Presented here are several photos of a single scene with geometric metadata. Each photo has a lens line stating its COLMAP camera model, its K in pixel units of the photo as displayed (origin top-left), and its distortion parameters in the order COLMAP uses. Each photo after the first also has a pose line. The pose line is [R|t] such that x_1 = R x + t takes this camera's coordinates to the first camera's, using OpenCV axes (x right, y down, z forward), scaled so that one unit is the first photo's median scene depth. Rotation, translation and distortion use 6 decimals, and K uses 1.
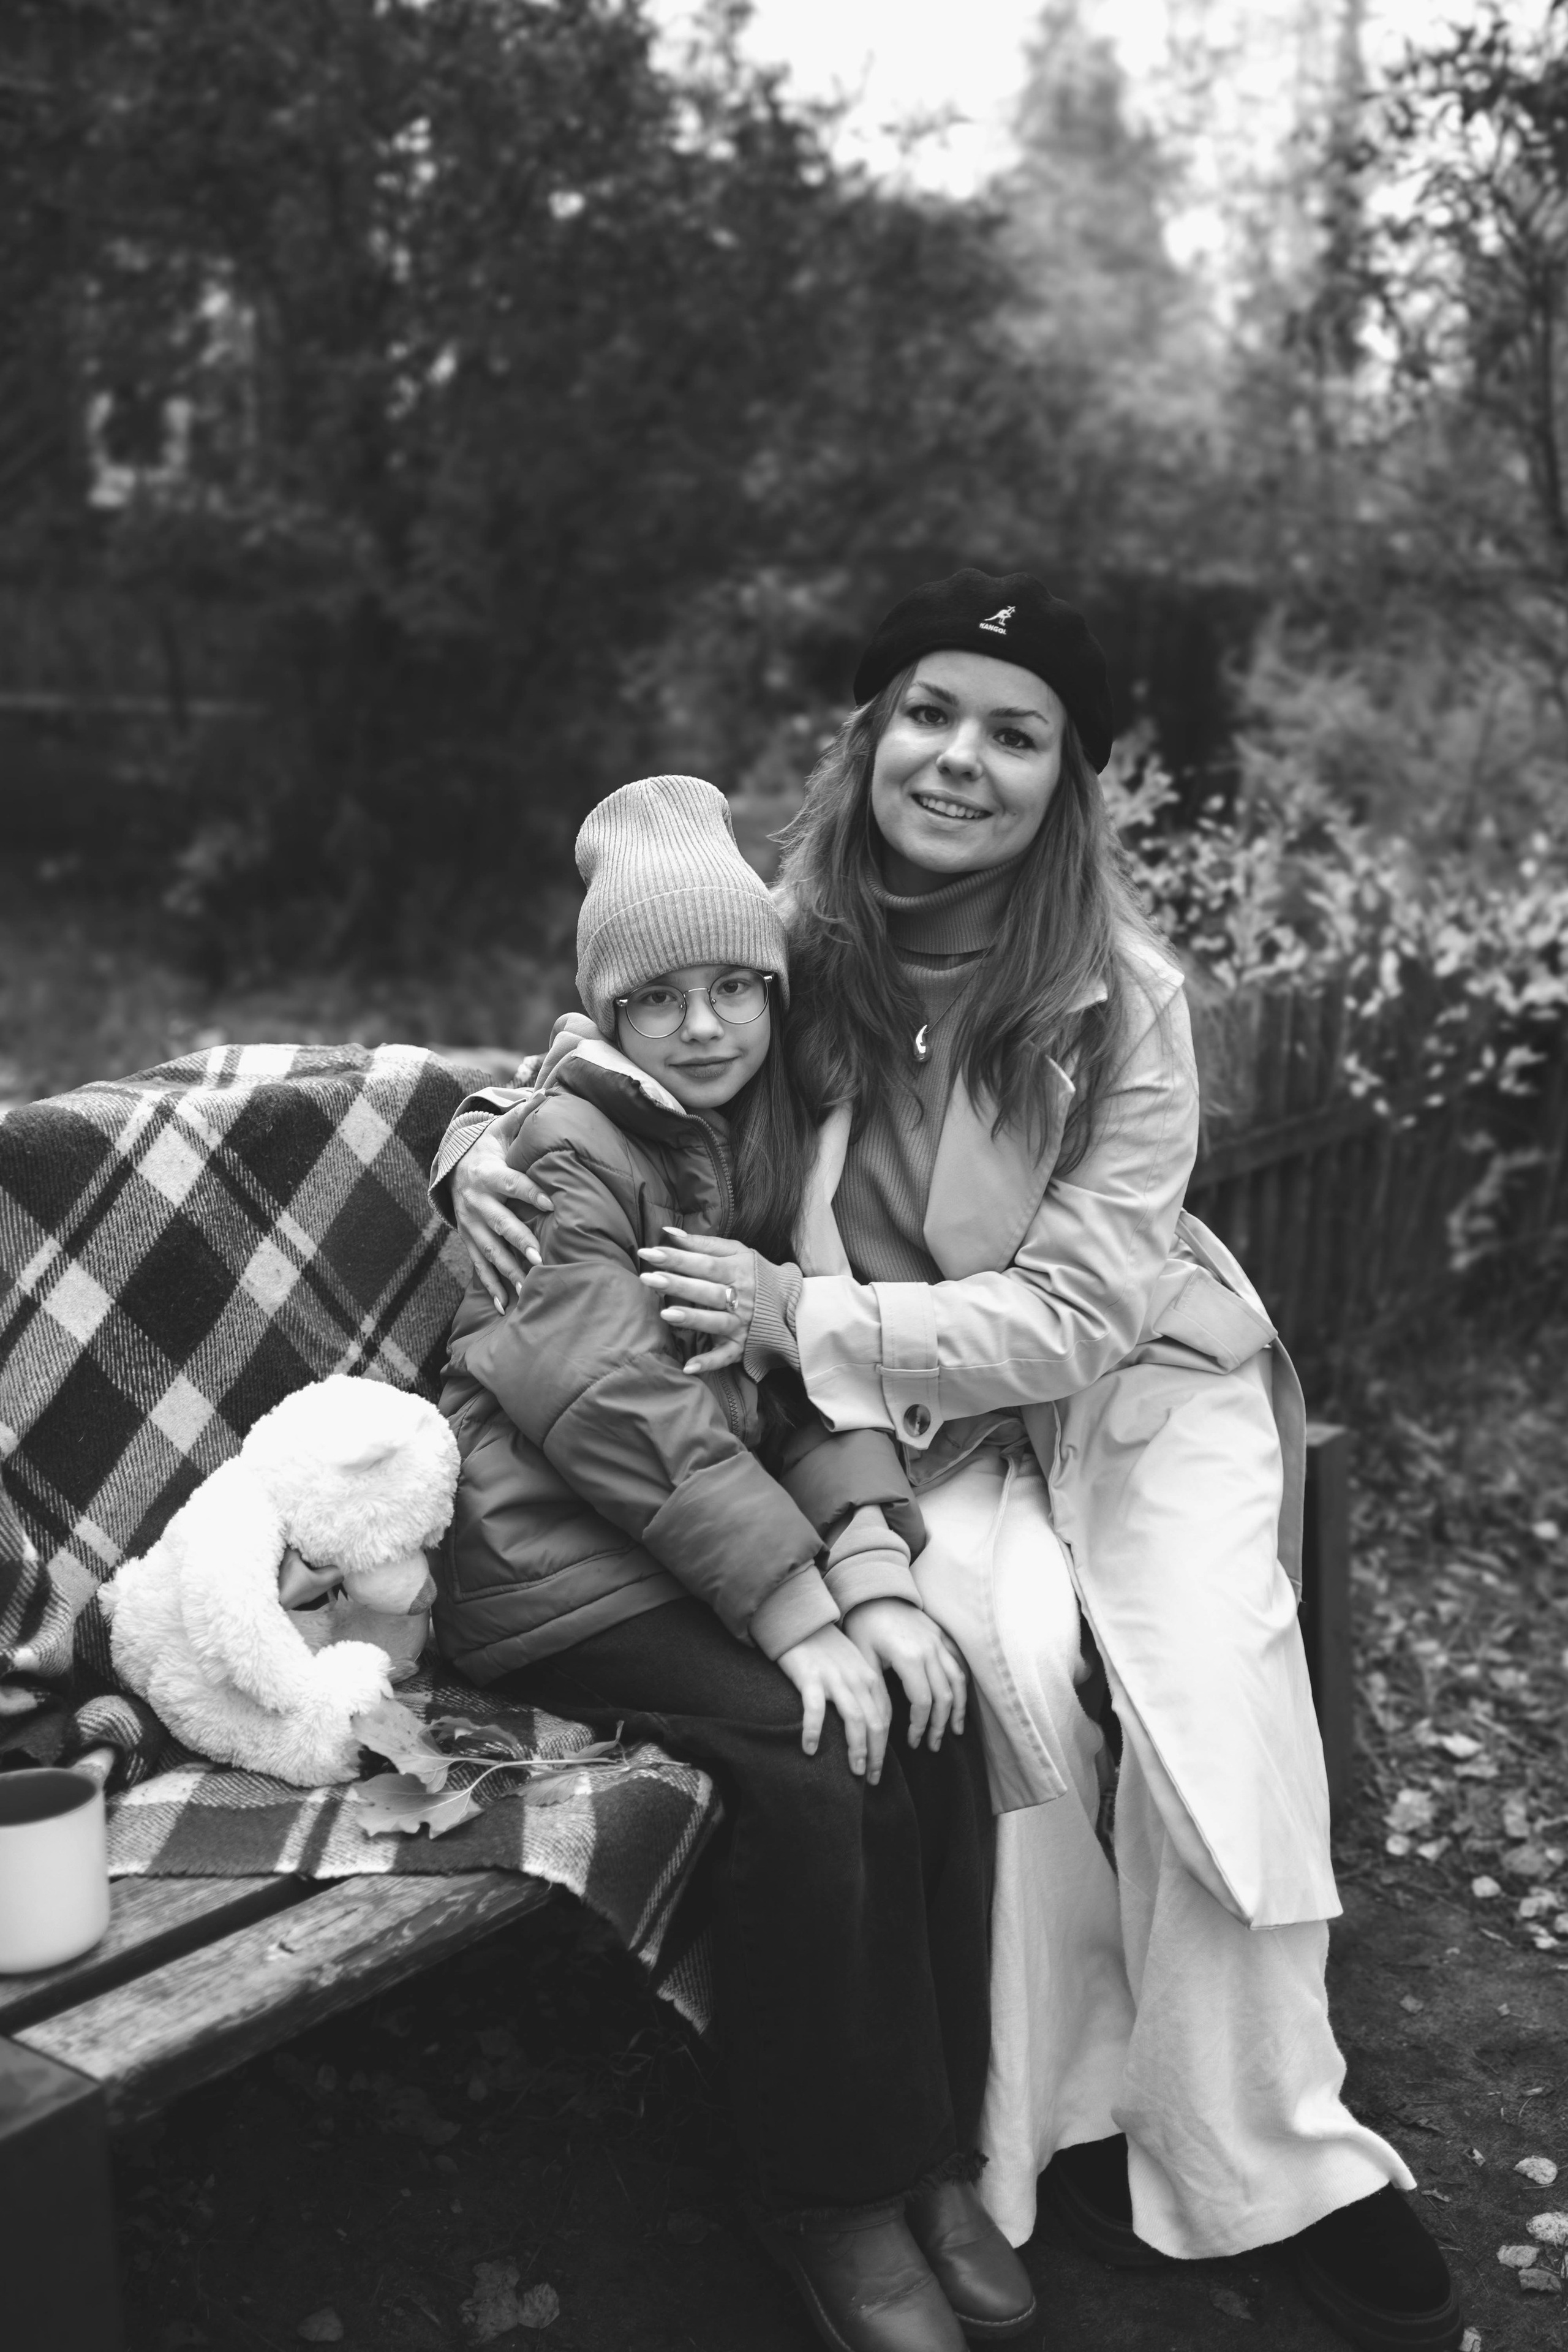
lens RADIAL K [[2298.7, 0, 784.0], [0, 2298.7, 1176.0], [0, 0, 1]] dist [-0.002843, -0.007556]
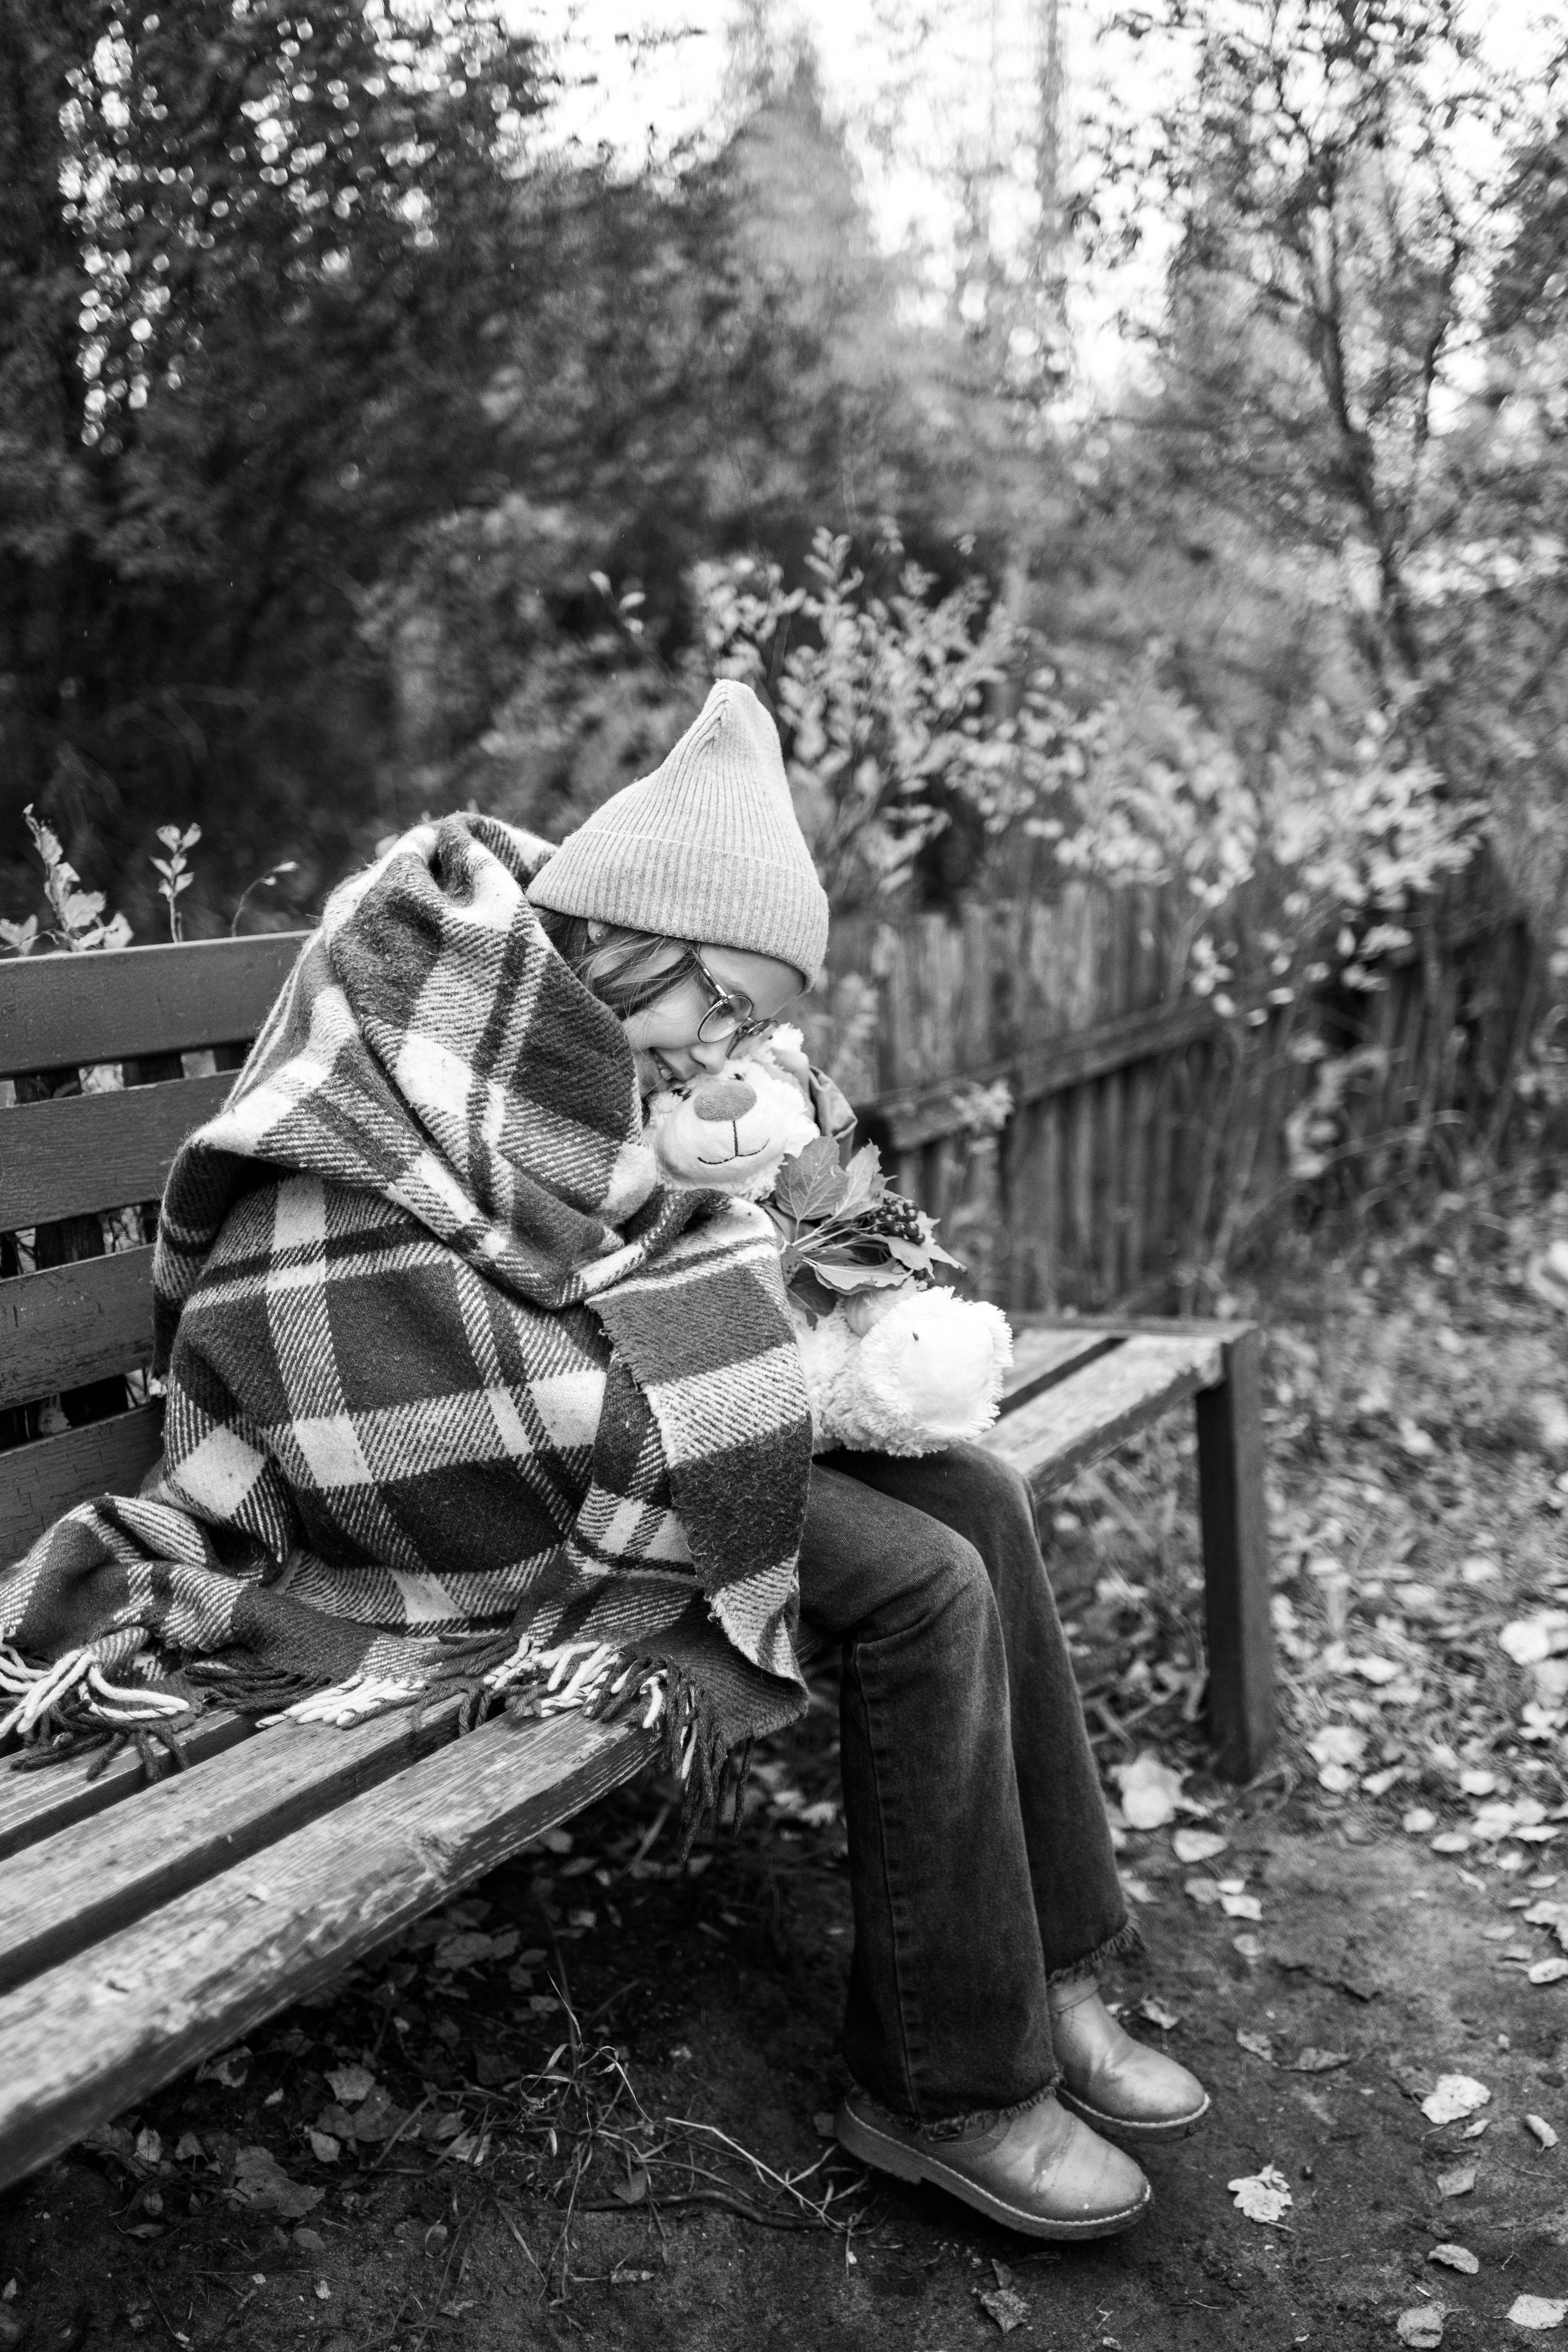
lens RADIAL K [[2296.2, 0, 780.1], [0, 2296.2, 1174.0], [0, 0, 1]] dist [0.002671, -0.015892]
pose [[0.992659, -0.039092, 0.114456, -0.032002], [0.039141, 0.999232, 0.001816, 0.031829], [-0.114439, 0.002678, 0.993427, 0.093633]]
